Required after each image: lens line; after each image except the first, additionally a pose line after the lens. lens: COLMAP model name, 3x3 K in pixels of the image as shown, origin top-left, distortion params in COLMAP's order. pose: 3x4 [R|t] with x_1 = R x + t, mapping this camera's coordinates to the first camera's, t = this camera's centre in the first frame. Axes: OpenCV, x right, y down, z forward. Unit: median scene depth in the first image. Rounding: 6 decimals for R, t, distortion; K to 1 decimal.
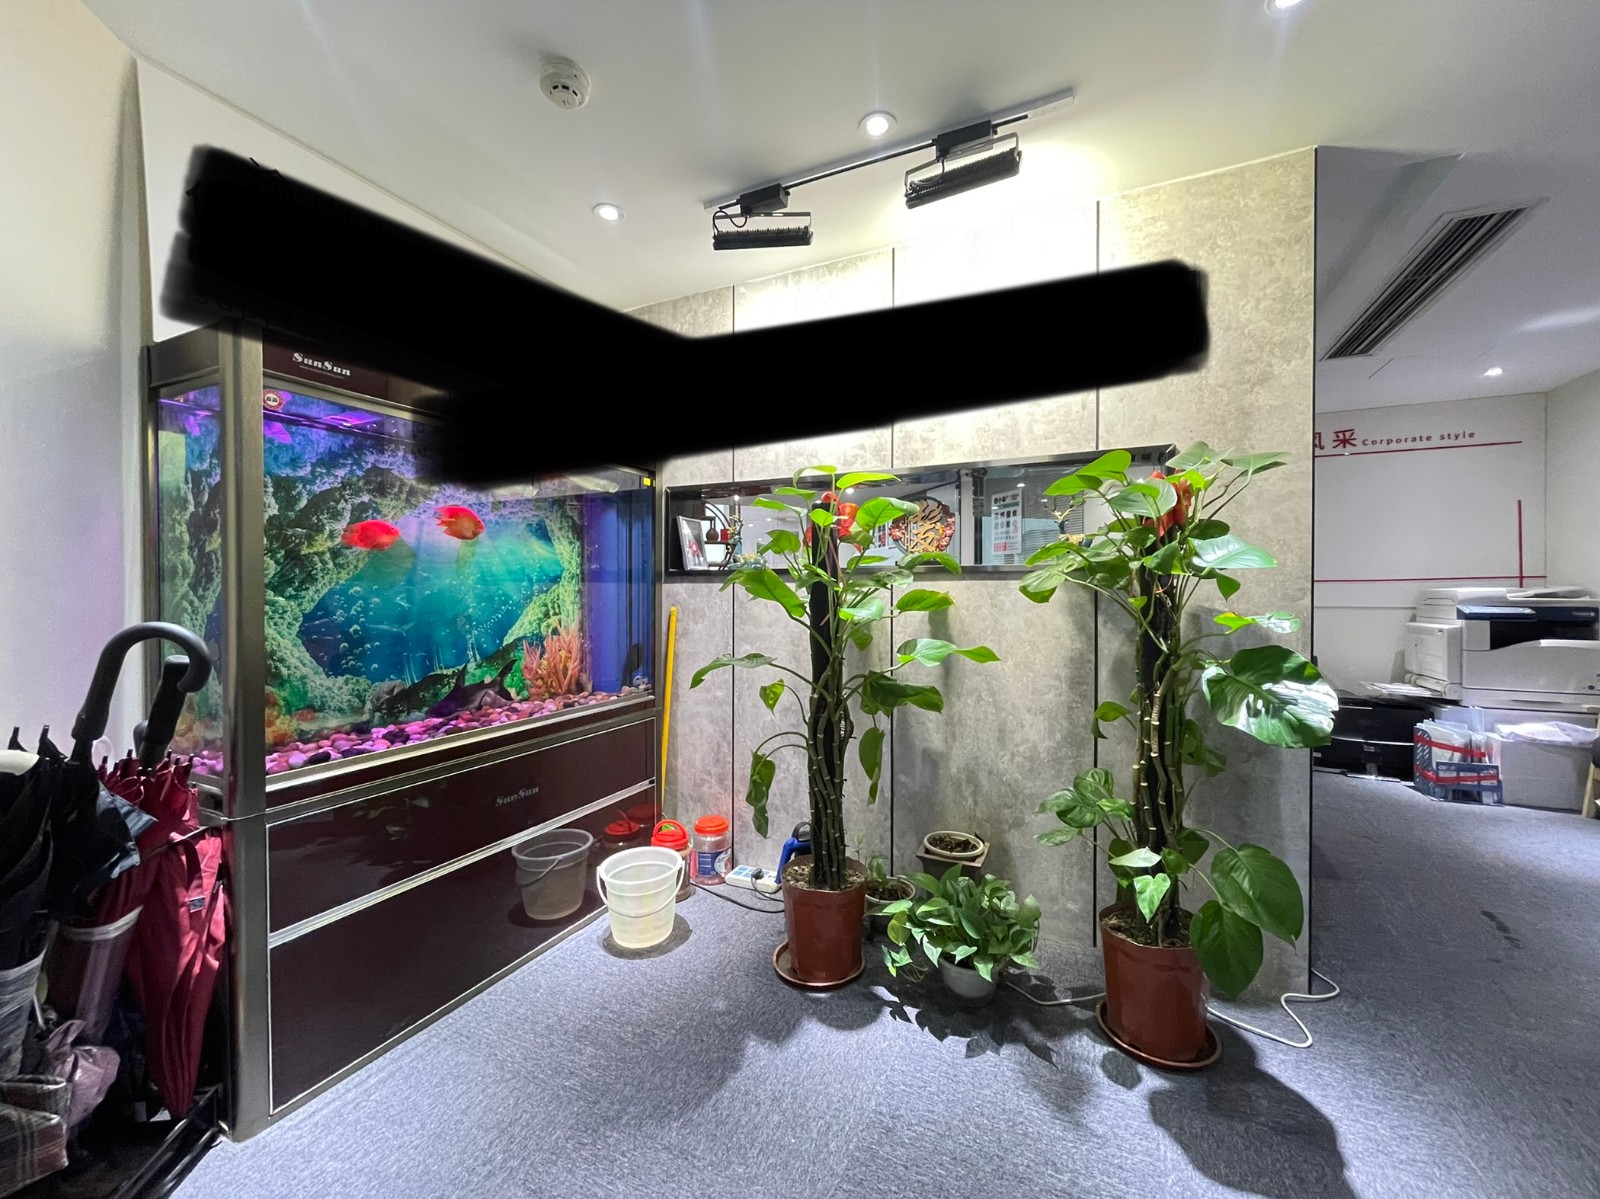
lens RADIAL K [[648.0, 0, 799.4], [0, 648.0, 593.6], [0, 0, 1]] dist [-0.001557, -0.000156]
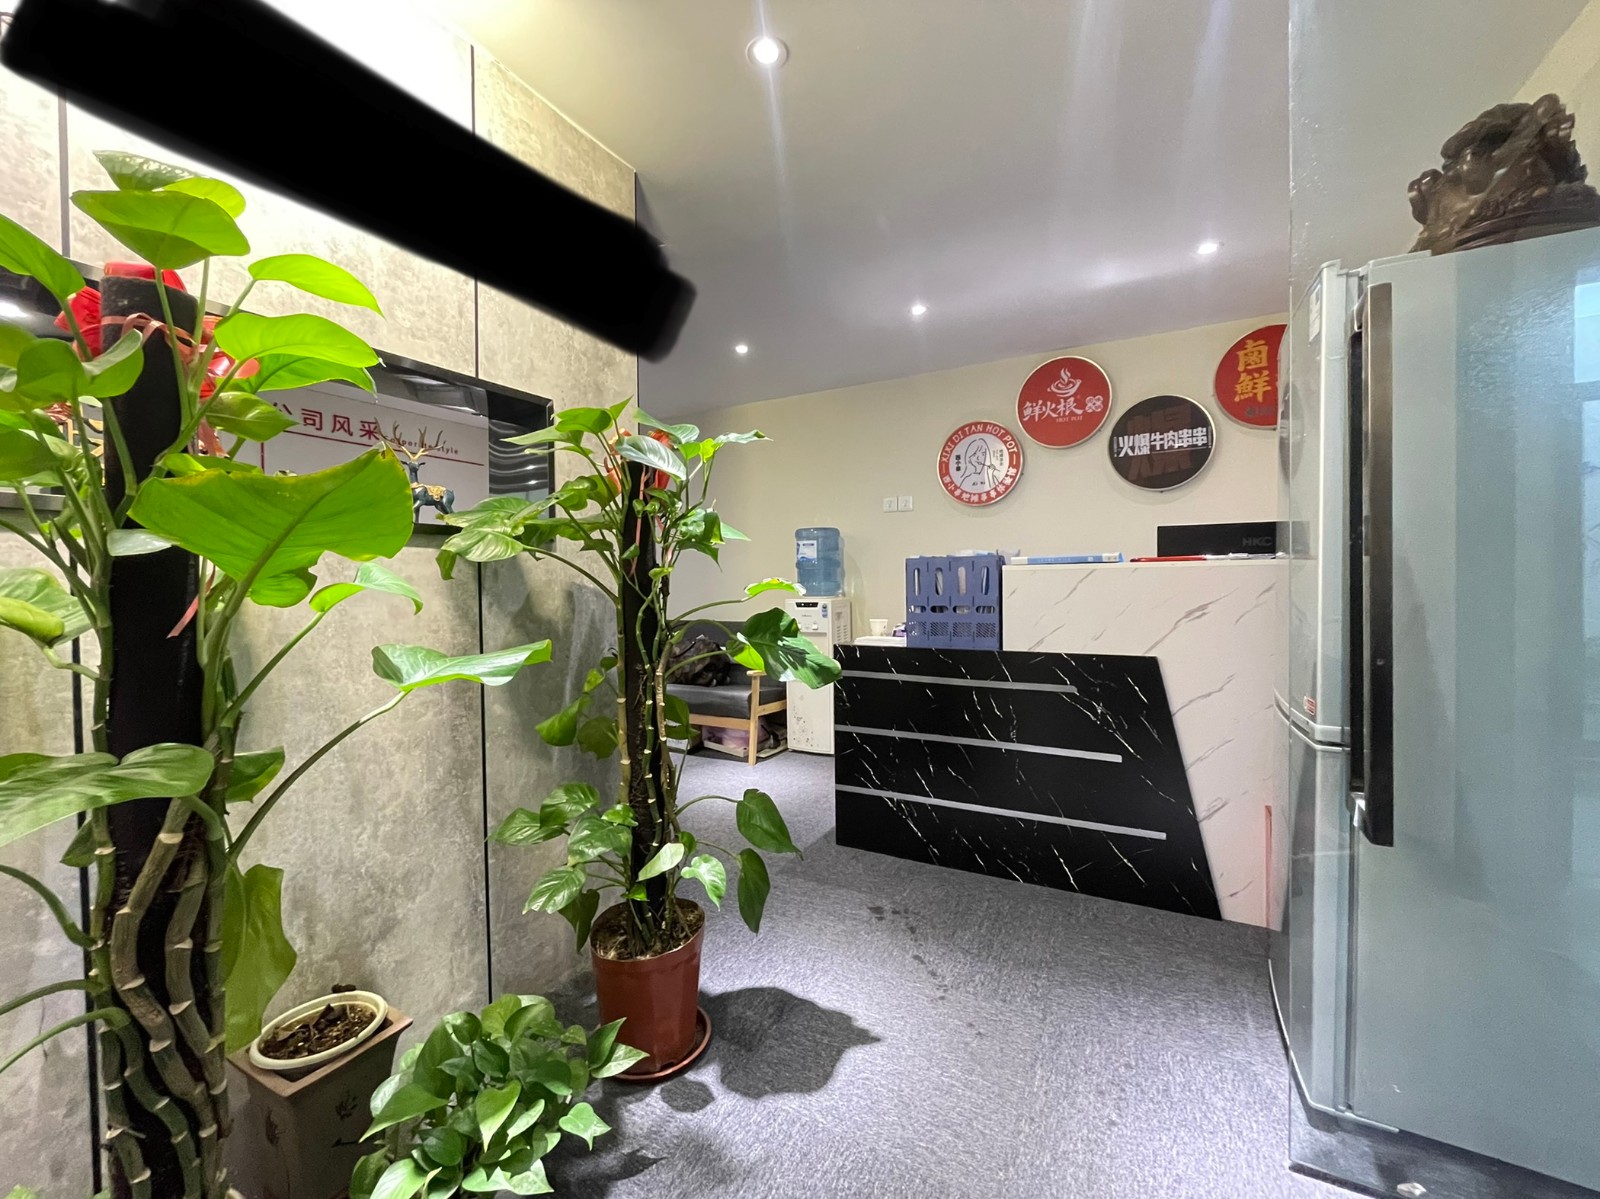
lens RADIAL K [[648.0, 0, 796.7], [0, 648.0, 594.5], [0, 0, 1]] dist [-0.001557, -0.000156]
pose [[0.053944, -0.016821, 0.998402, -0.280599], [0.015911, 0.999746, 0.015984, 0.024888], [-0.998417, 0.015023, 0.054198, 0.590845]]
